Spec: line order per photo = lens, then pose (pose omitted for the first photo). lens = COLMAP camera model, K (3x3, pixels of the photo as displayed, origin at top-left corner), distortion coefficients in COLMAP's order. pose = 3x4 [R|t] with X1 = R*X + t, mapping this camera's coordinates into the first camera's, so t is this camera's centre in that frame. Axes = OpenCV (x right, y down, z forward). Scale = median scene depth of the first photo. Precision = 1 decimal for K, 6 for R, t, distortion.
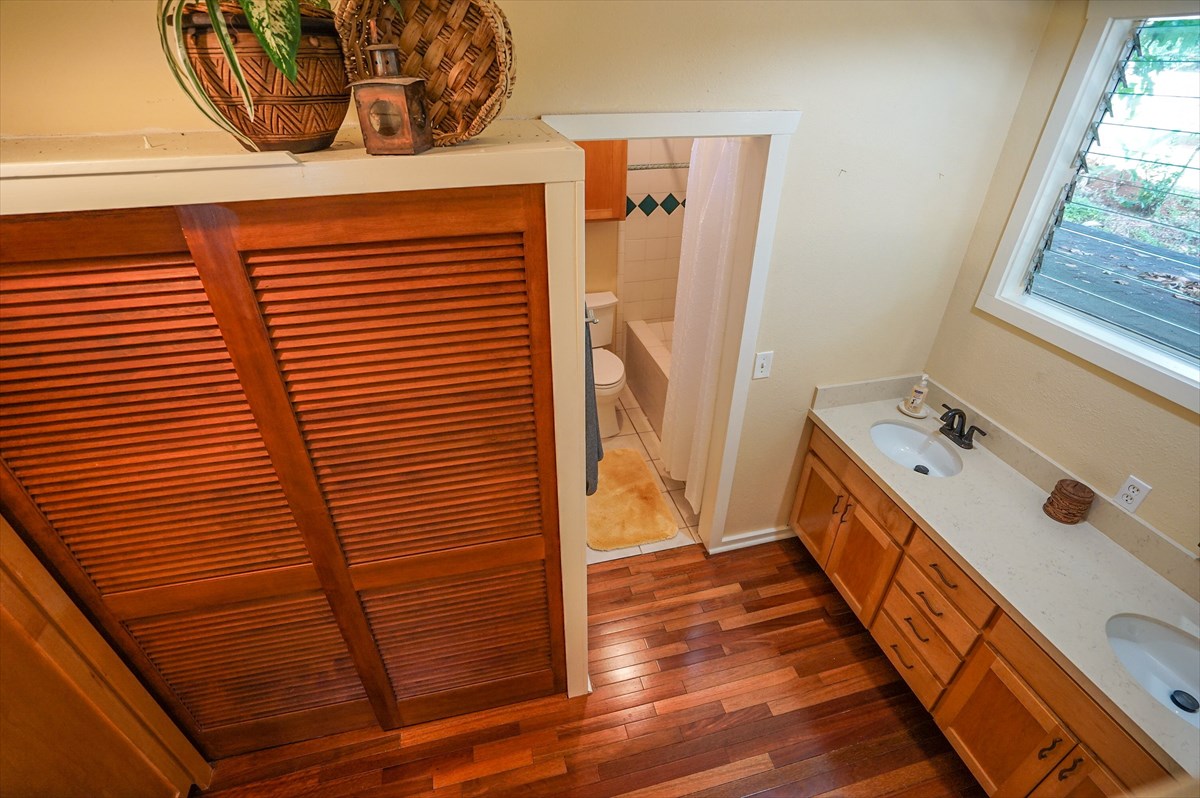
lens RADIAL K [[552.7, 0, 600.0], [0, 552.7, 399.0], [0, 0, 1]] dist [-0.062429, 0.021959]
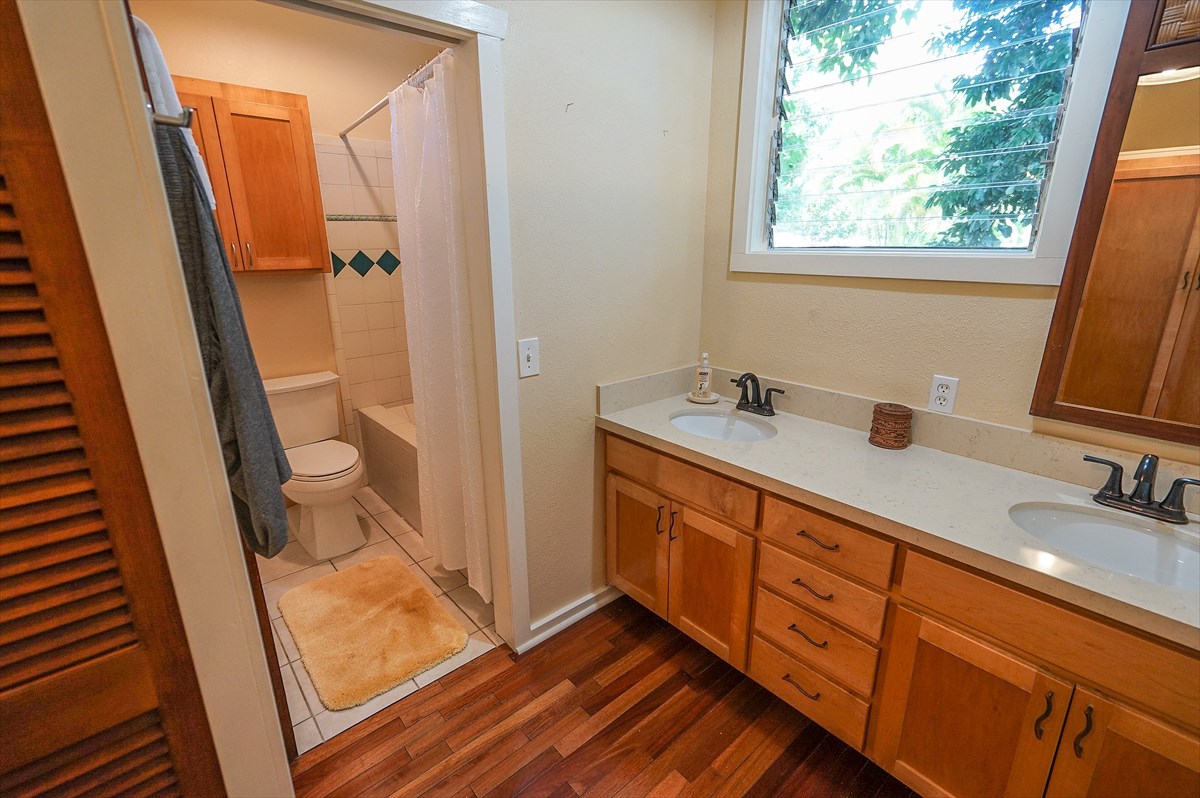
lens RADIAL K [[536.5, 0, 597.8], [0, 536.5, 396.3], [0, 0, 1]] dist [-0.020319, 0.018163]
pose [[0.893332, -0.135239, 0.428565, 0.046916], [0.252001, 0.940351, -0.228551, 0.173453], [-0.372093, 0.312171, 0.874126, 0.293162]]
